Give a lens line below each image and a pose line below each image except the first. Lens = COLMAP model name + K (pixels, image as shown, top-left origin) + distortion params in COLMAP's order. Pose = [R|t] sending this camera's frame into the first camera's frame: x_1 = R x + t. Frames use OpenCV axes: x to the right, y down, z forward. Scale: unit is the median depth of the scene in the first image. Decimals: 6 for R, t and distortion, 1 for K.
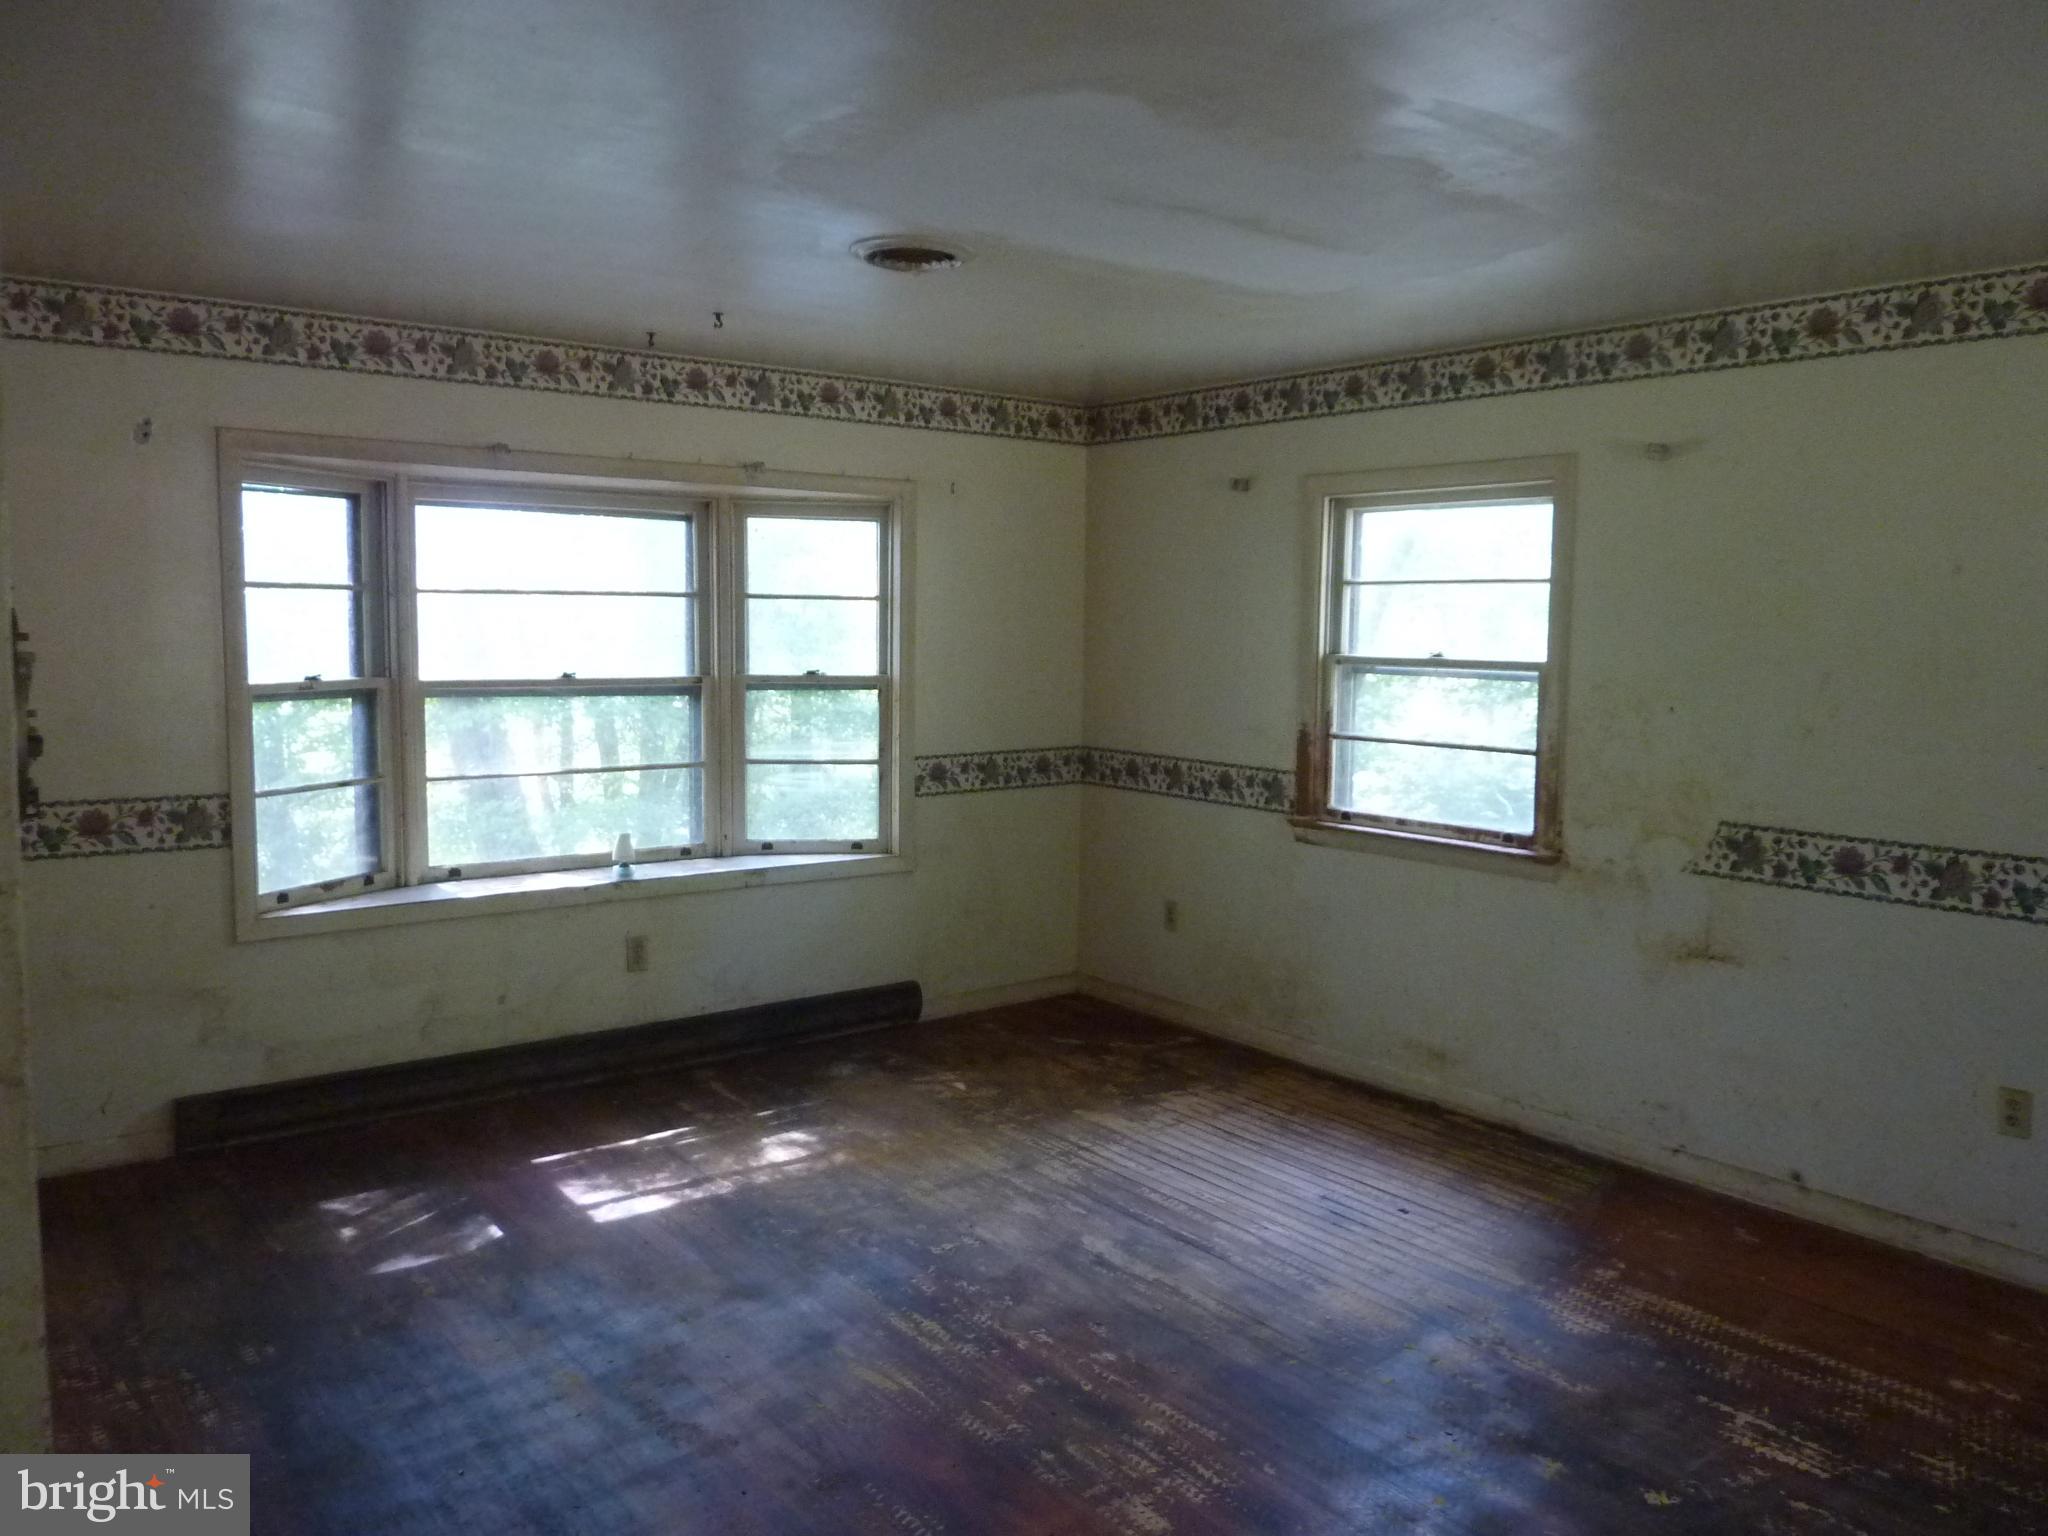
lens RADIAL K [[1584.2, 0, 1063.7], [0, 1584.2, 758.2], [0, 0, 1]] dist [-0.005380, 0.001747]
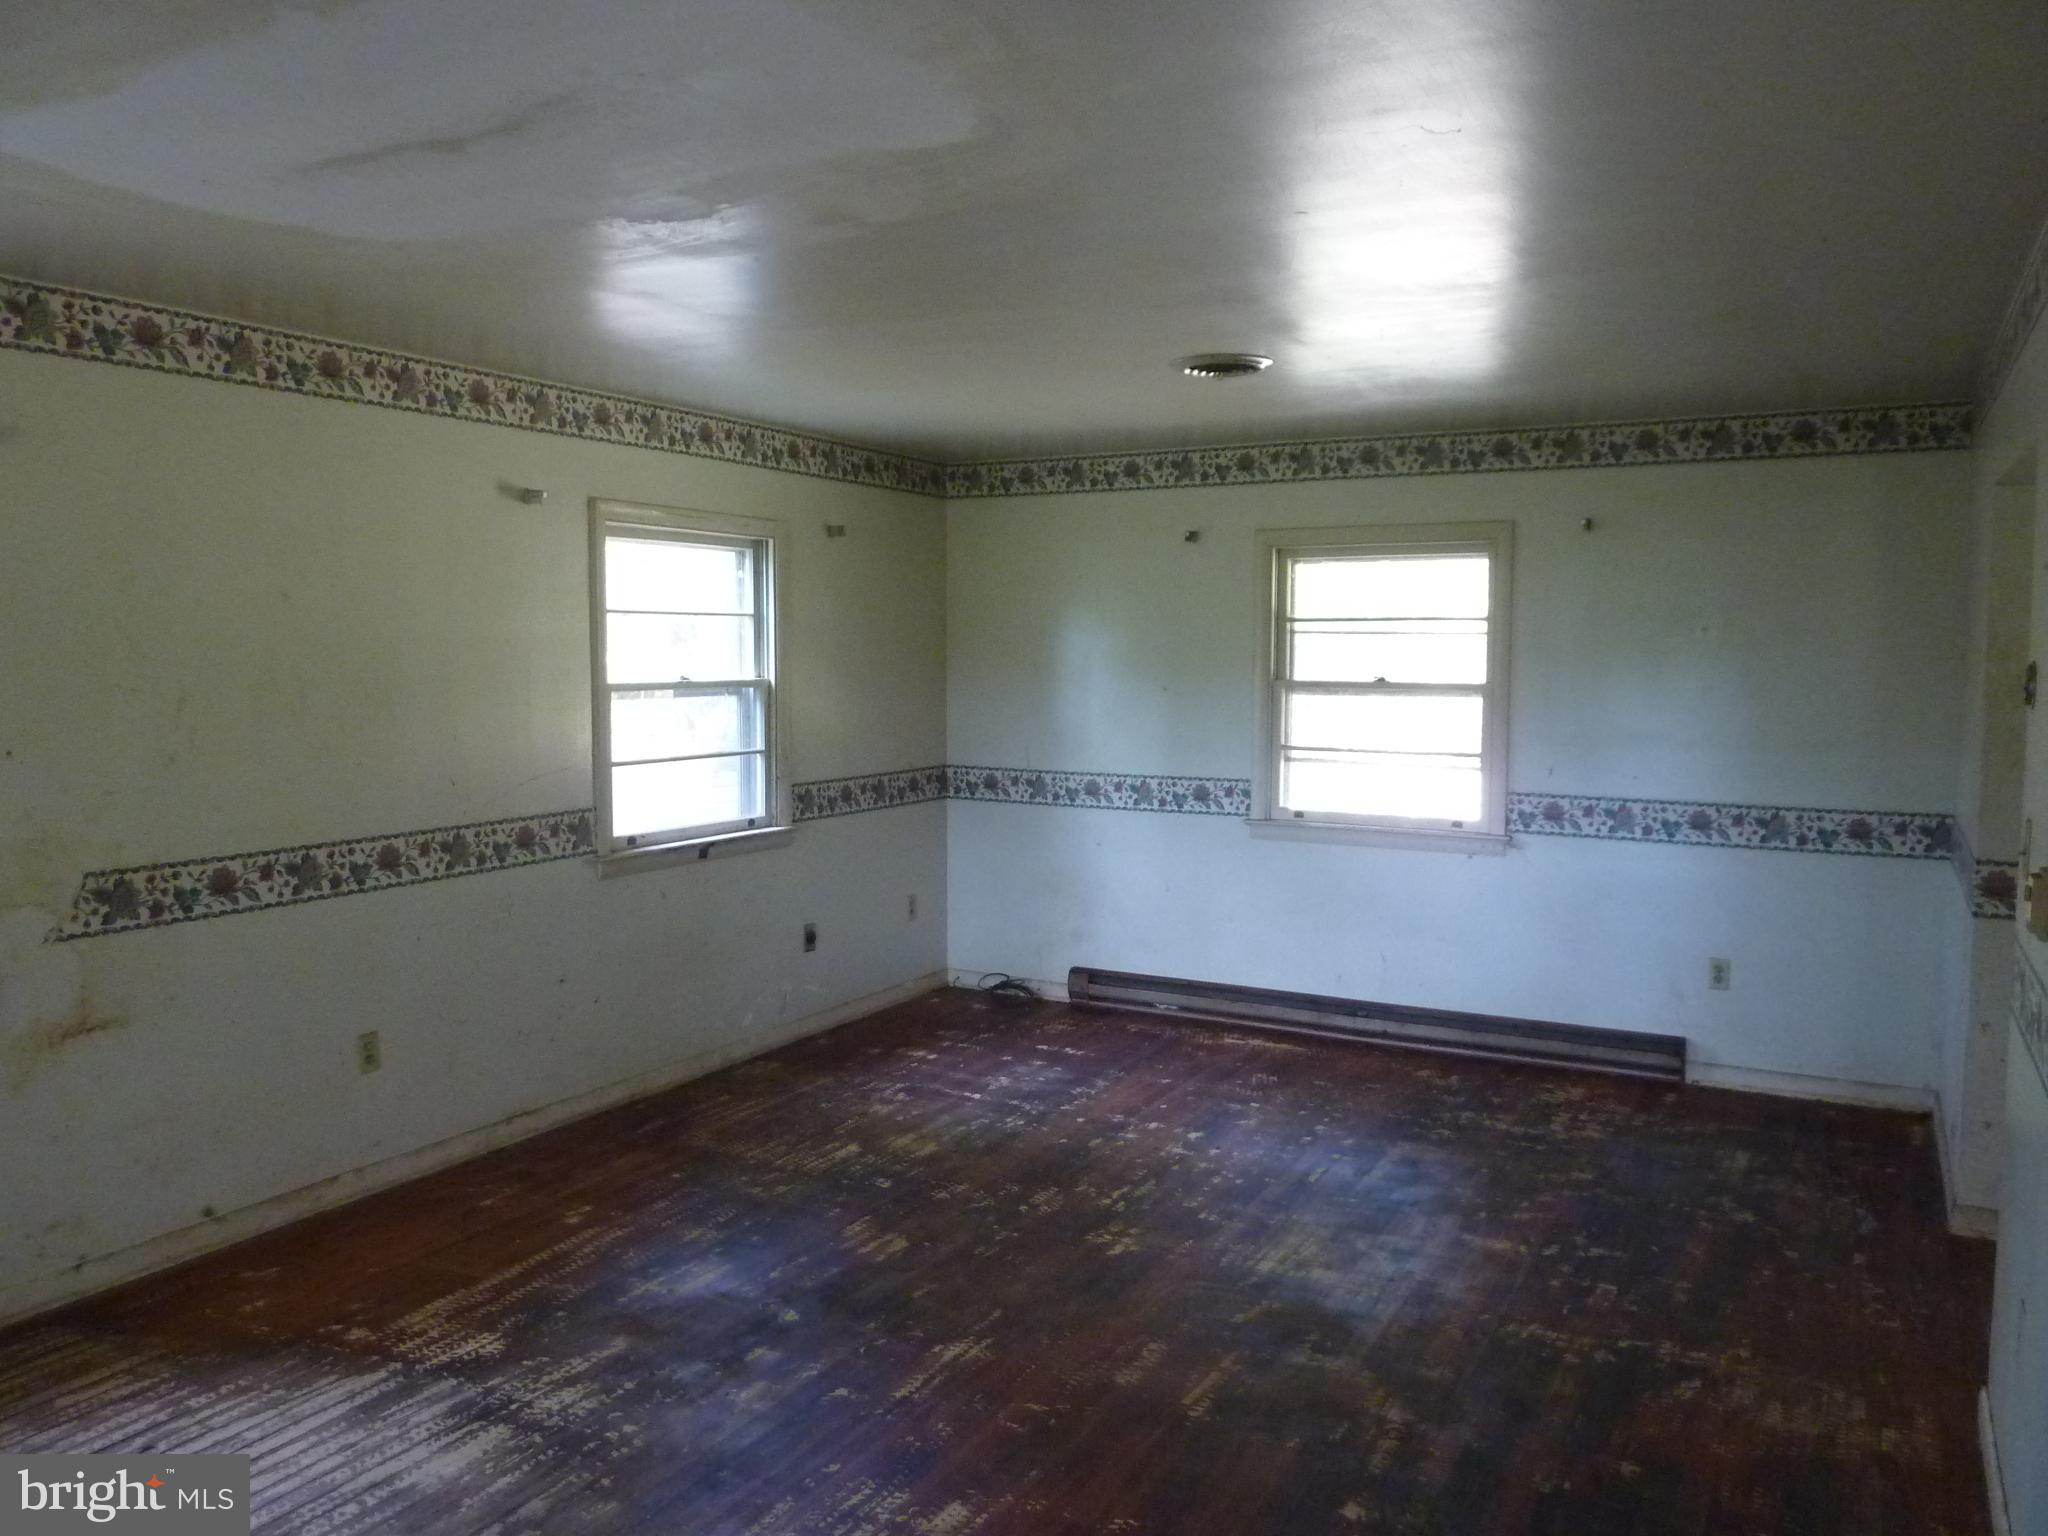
lens RADIAL K [[1520.4, 0, 1034.9], [0, 1520.4, 759.2], [0, 0, 1]] dist [-0.036568, 0.009555]
pose [[-0.384091, -0.081003, 0.919735, -0.589544], [0.076979, 0.989866, 0.119327, -0.087907], [-0.920081, 0.116632, -0.373963, 0.887671]]
